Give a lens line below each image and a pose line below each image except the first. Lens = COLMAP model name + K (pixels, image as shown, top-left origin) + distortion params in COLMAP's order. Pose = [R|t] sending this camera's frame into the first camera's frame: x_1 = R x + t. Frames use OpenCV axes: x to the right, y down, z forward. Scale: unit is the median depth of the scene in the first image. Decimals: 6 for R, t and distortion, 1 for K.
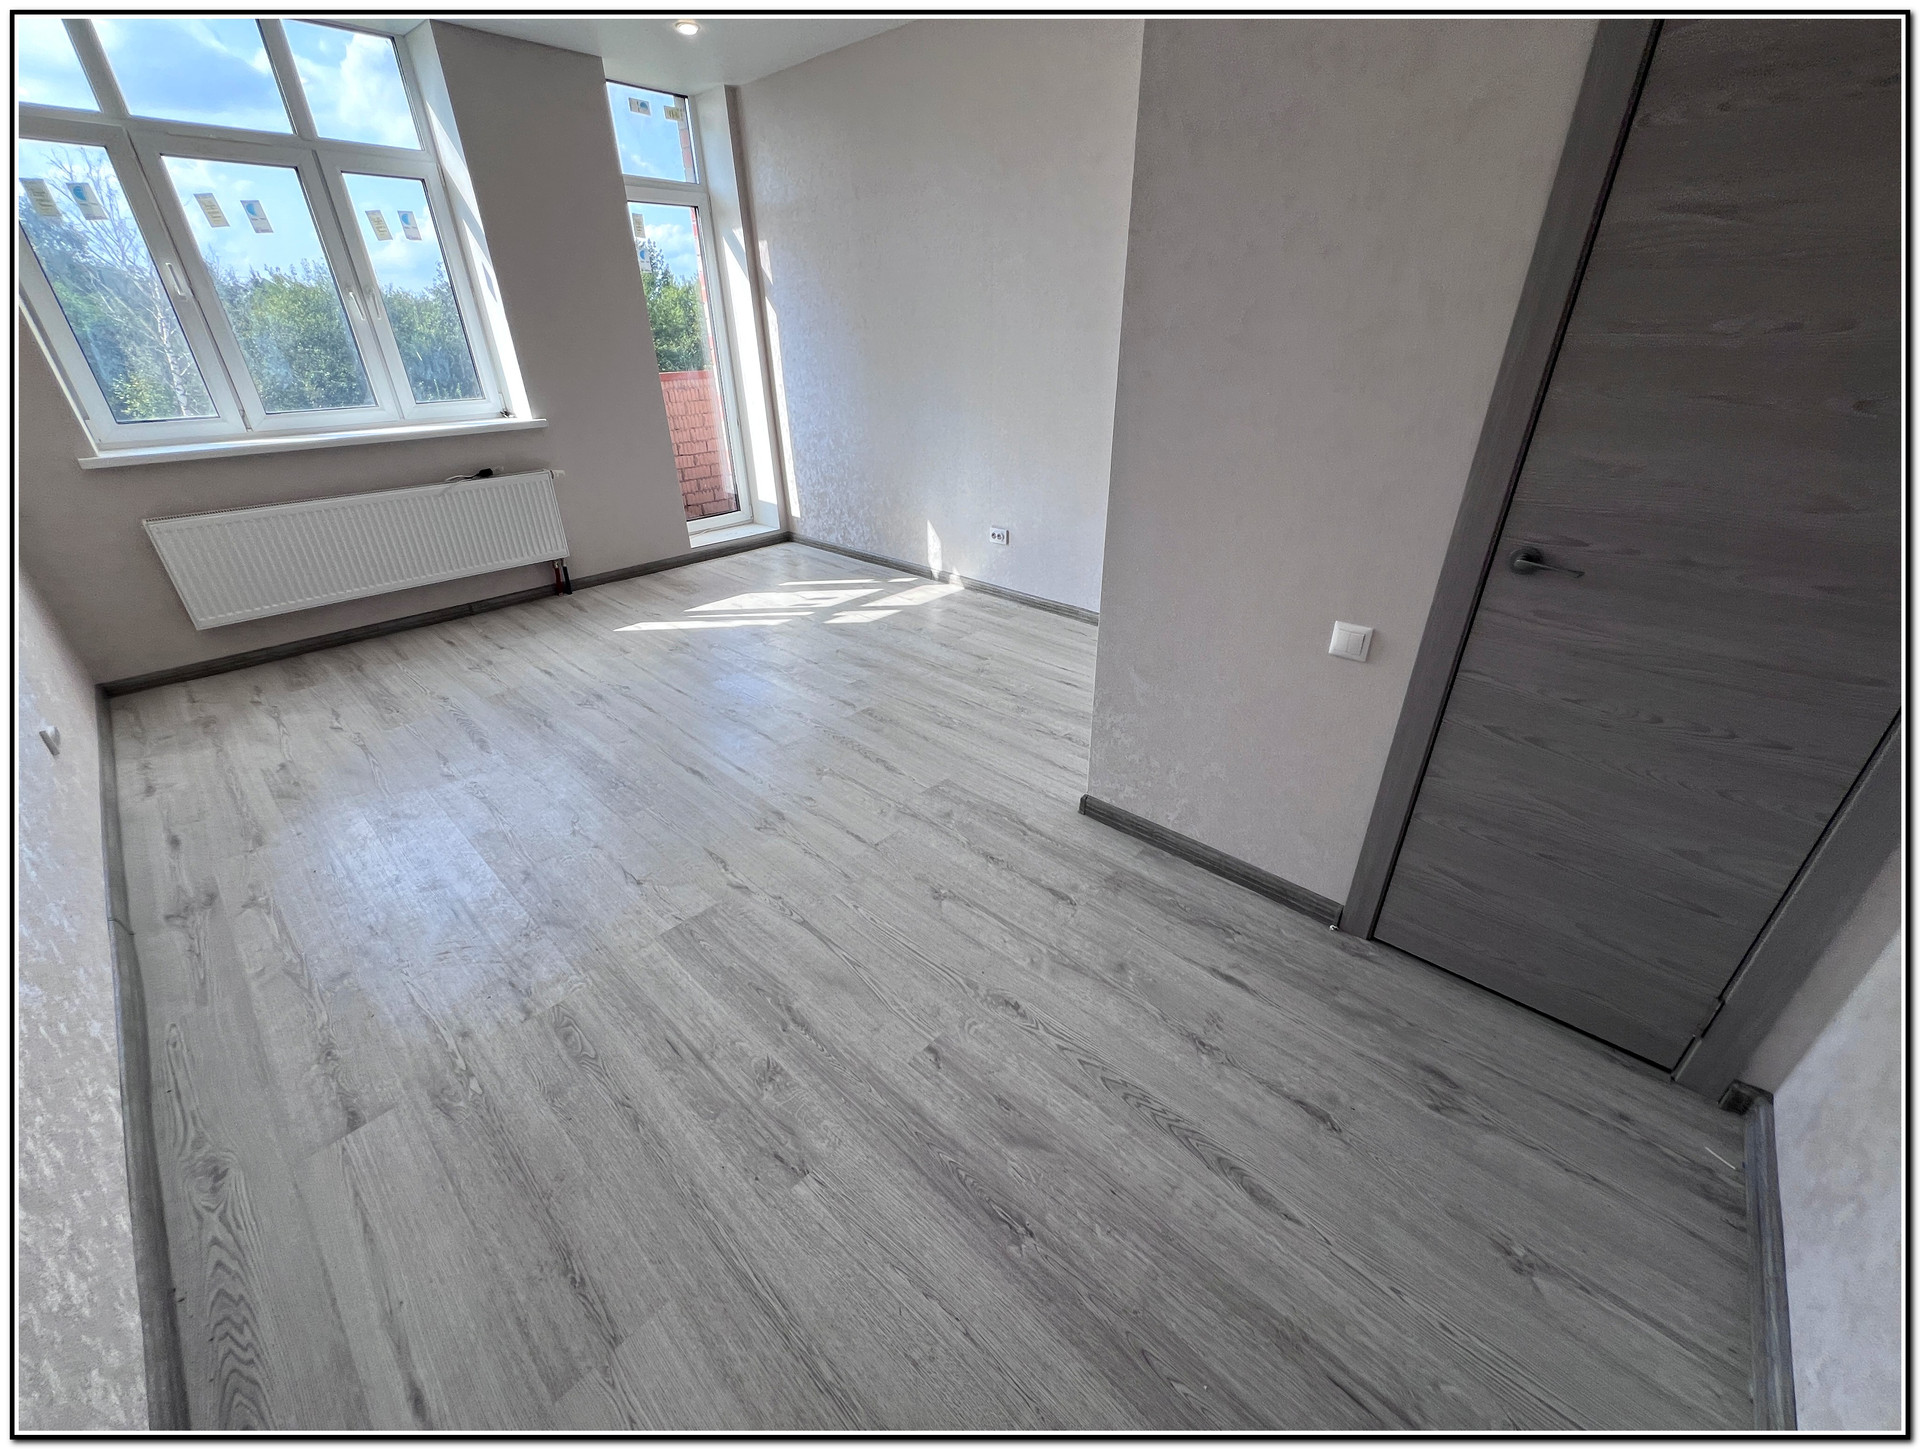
lens RADIAL K [[770.8, 0, 965.2], [0, 770.8, 731.6], [0, 0, 1]] dist [-0.000771, 0.000903]
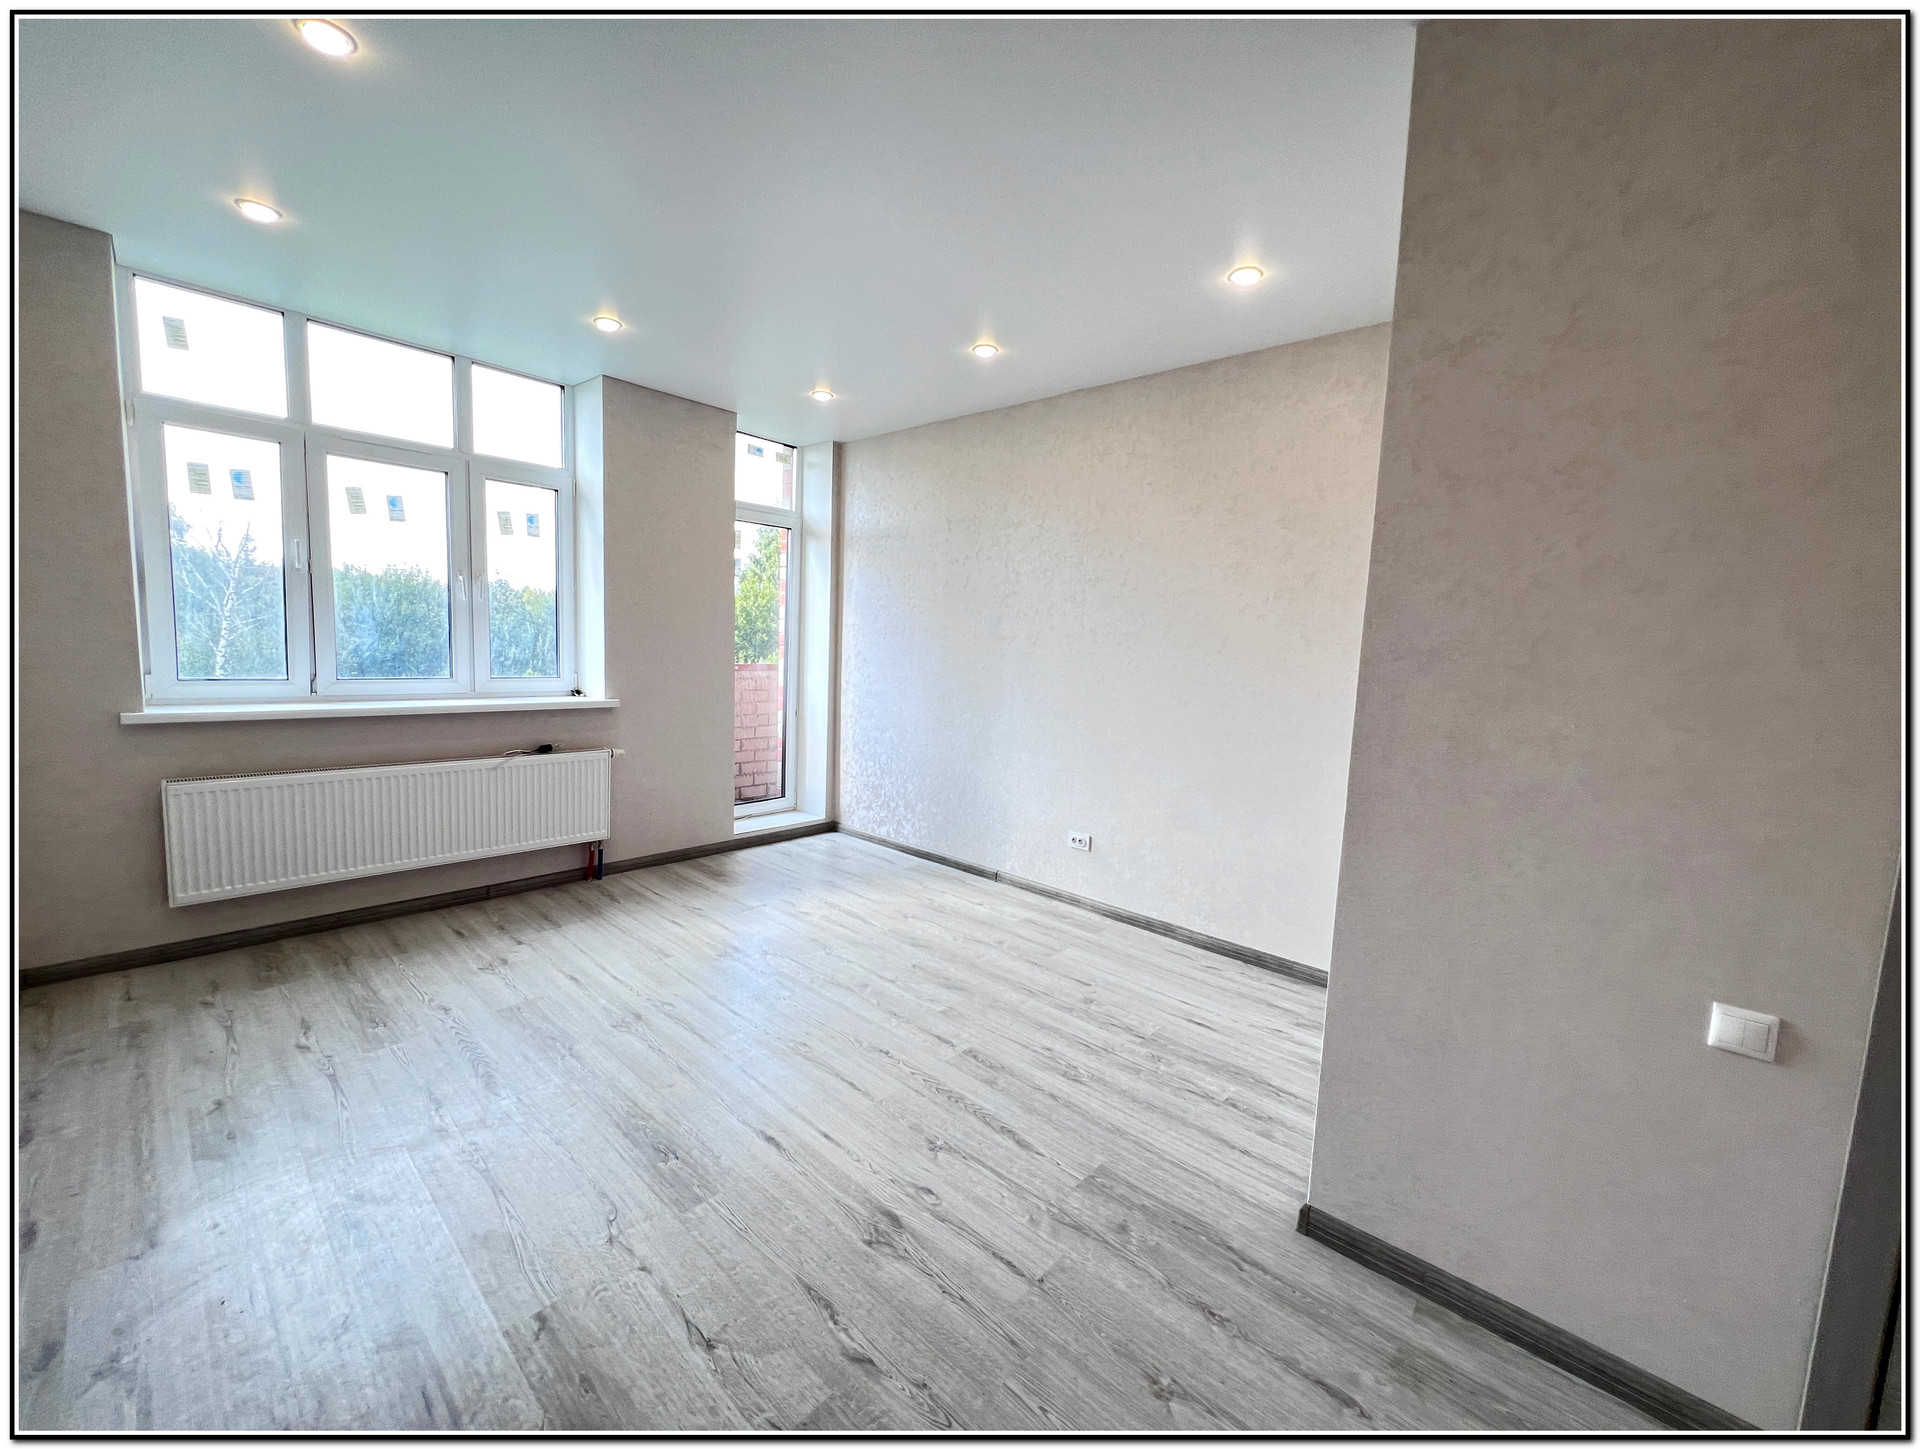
lens RADIAL K [[770.2, 0, 958.4], [0, 770.2, 720.8], [0, 0, 1]] dist [-0.001059, 0.000744]
pose [[0.998306, 0.054442, 0.020511, -0.158215], [-0.042927, 0.927278, -0.371904, -0.043576], [-0.039266, 0.370394, 0.928044, 0.104946]]
